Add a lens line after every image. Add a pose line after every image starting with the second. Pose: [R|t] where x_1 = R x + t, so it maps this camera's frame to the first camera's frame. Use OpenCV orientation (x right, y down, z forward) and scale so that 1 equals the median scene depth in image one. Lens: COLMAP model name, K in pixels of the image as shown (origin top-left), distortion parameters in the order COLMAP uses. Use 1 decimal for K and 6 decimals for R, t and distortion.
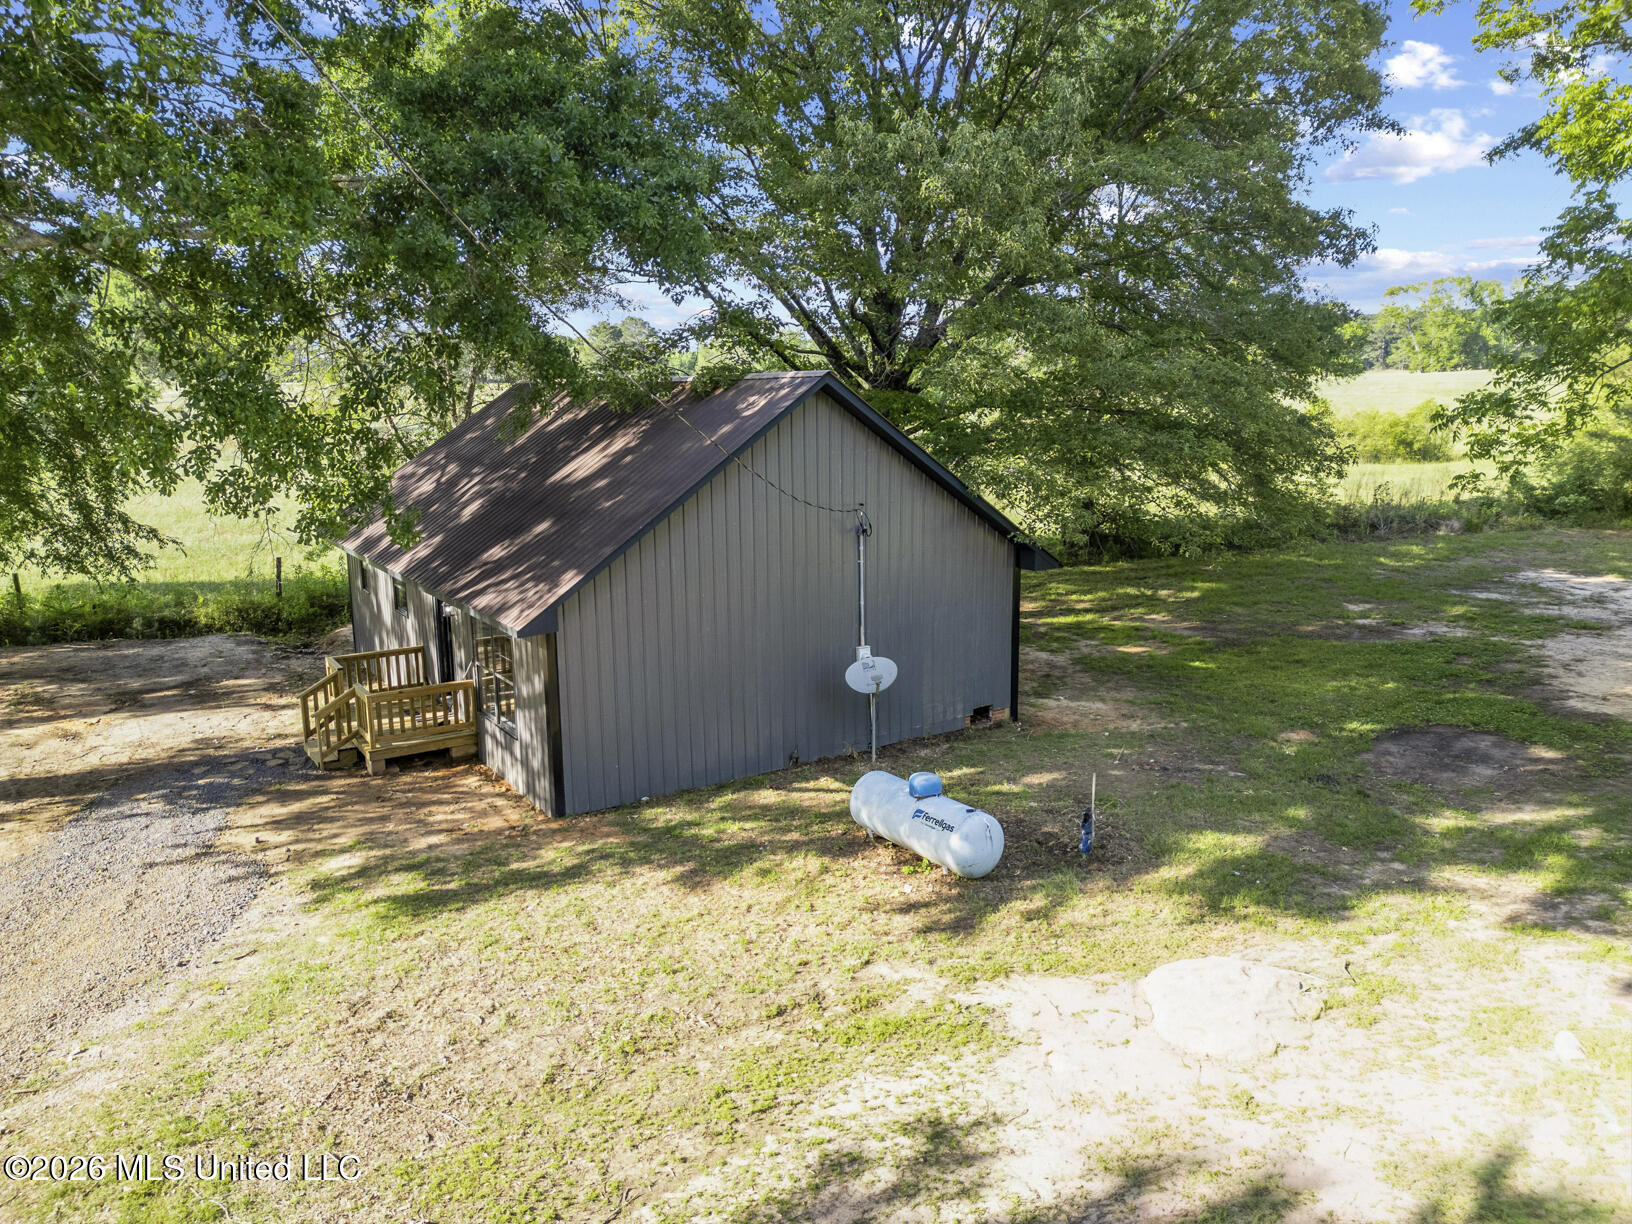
lens RADIAL K [[1138.5, 0, 815.8], [0, 1138.5, 604.6], [0, 0, 1]] dist [0.032877, -0.024375]
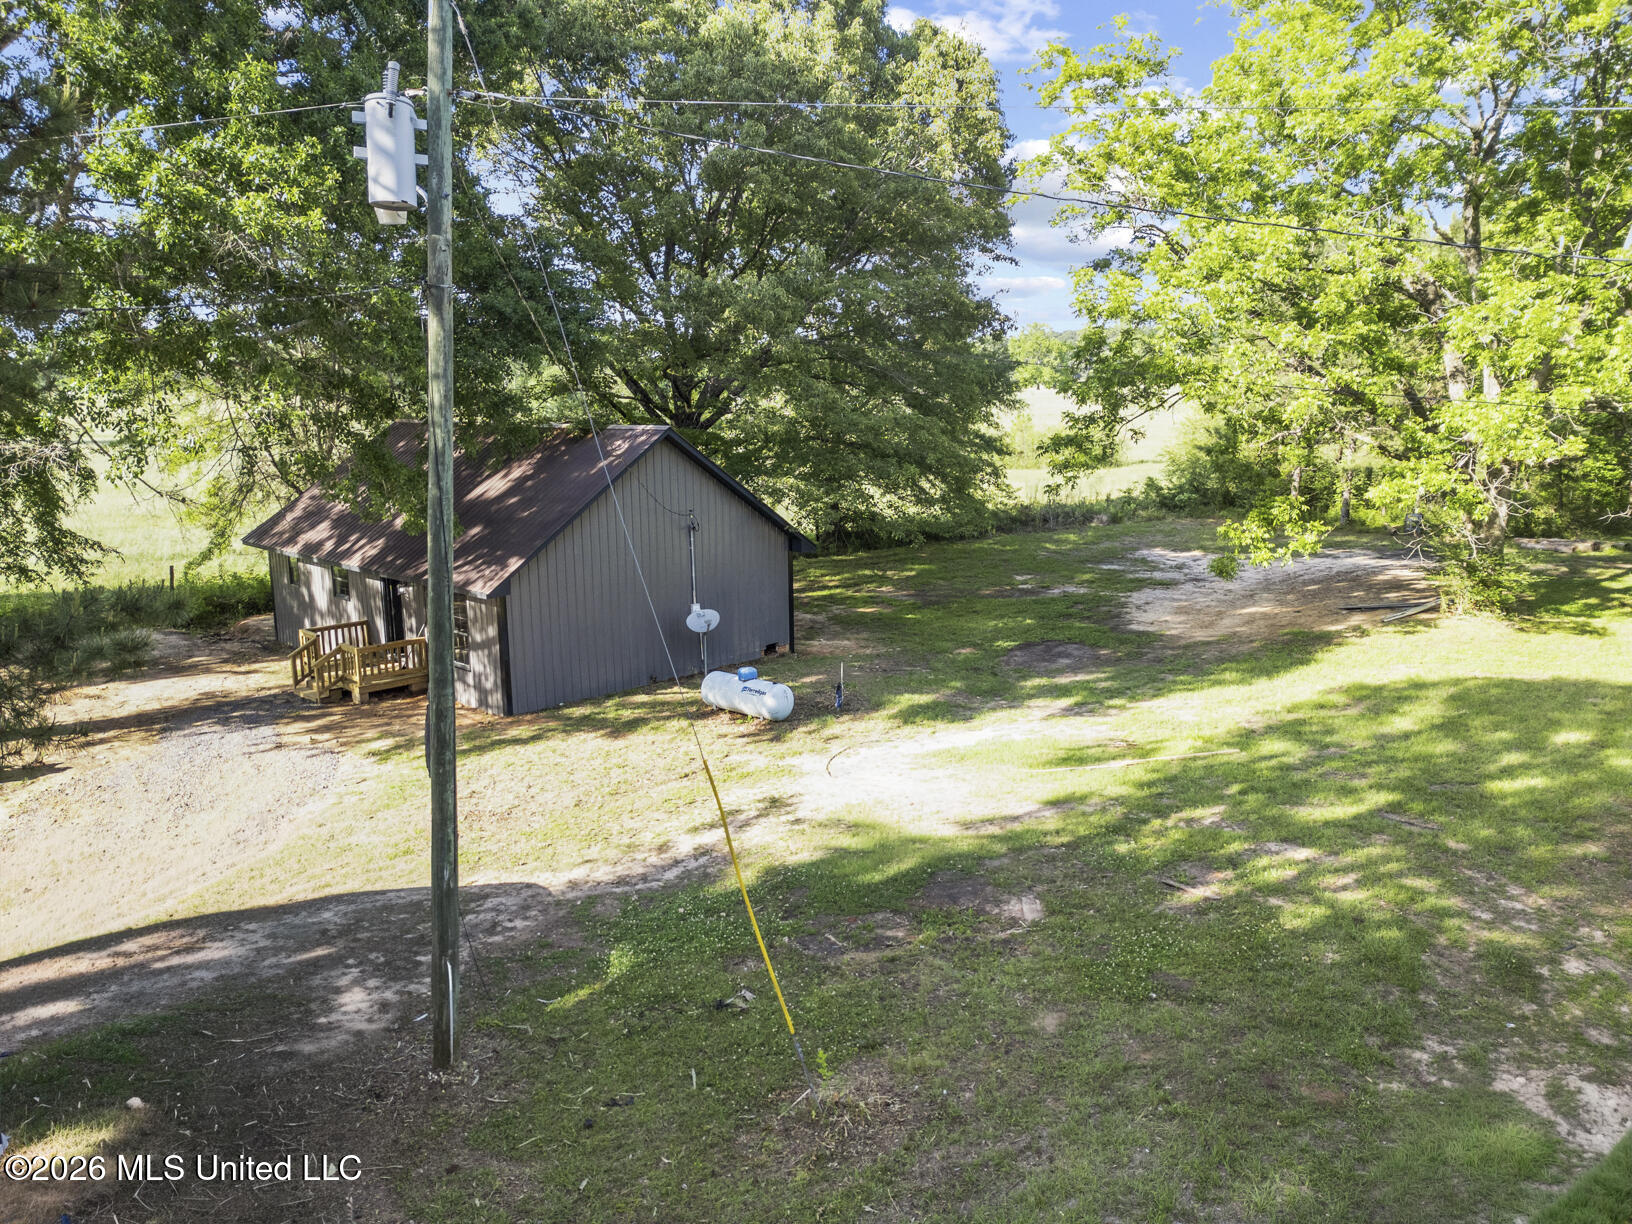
lens RADIAL K [[1138.5, 0, 821.8], [0, 1138.5, 622.5], [0, 0, 1]] dist [0.032877, -0.024375]
pose [[0.975431, -0.041067, 0.216442, -0.118448], [0.038619, 0.999133, 0.015531, 0.042941], [-0.216893, -0.006791, 0.976172, -0.509918]]
